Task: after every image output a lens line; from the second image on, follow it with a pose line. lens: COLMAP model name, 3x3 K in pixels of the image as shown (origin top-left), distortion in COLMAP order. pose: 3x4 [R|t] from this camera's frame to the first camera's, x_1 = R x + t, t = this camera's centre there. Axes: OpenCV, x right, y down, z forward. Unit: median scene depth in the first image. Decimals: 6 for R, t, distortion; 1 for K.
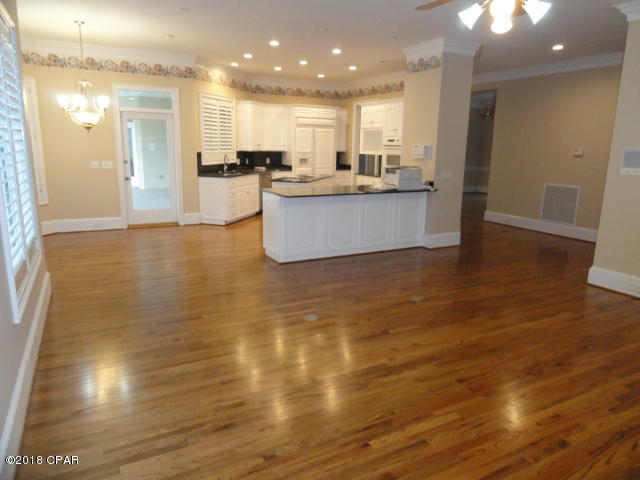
lens RADIAL K [[442.5, 0, 320.0], [0, 442.5, 240.0], [0, 0, 1]] dist [-0.001552, 0.000794]
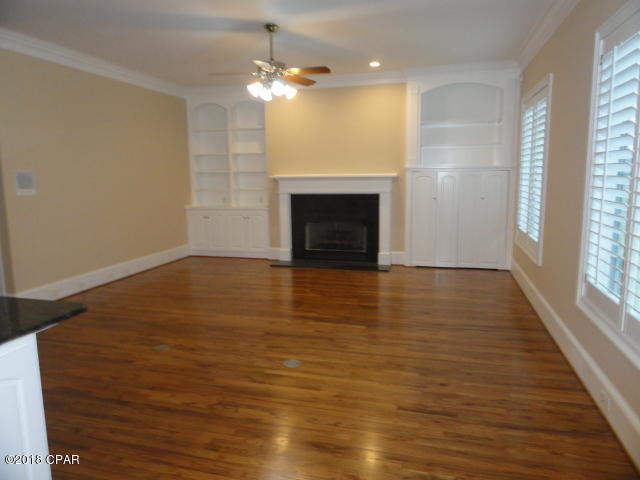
lens RADIAL K [[442.5, 0, 320.0], [0, 442.5, 240.0], [0, 0, 1]] dist [-0.001552, 0.000794]
pose [[-0.736423, -0.112822, 0.667048, -0.613433], [0.141019, 0.938737, 0.314461, -0.319556], [-0.661661, 0.325643, -0.675398, 1.455718]]
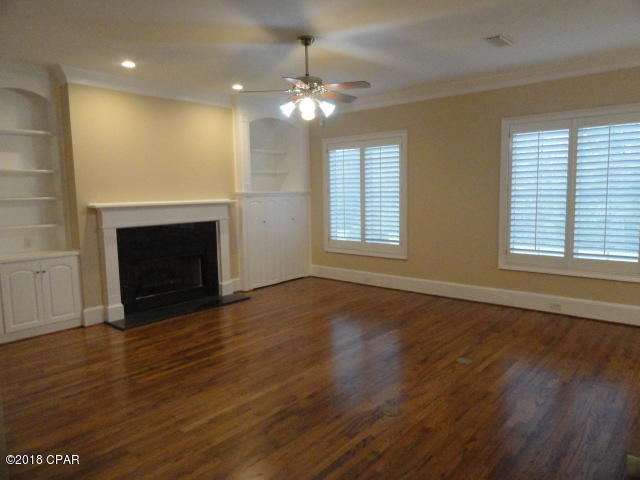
lens RADIAL K [[442.5, 0, 320.0], [0, 442.5, 240.0], [0, 0, 1]] dist [-0.001552, 0.000794]
pose [[-0.929440, 0.038953, -0.366912, 0.632995], [-0.076995, 0.952044, 0.296114, -0.354276], [0.360851, 0.303471, -0.881868, 1.660949]]
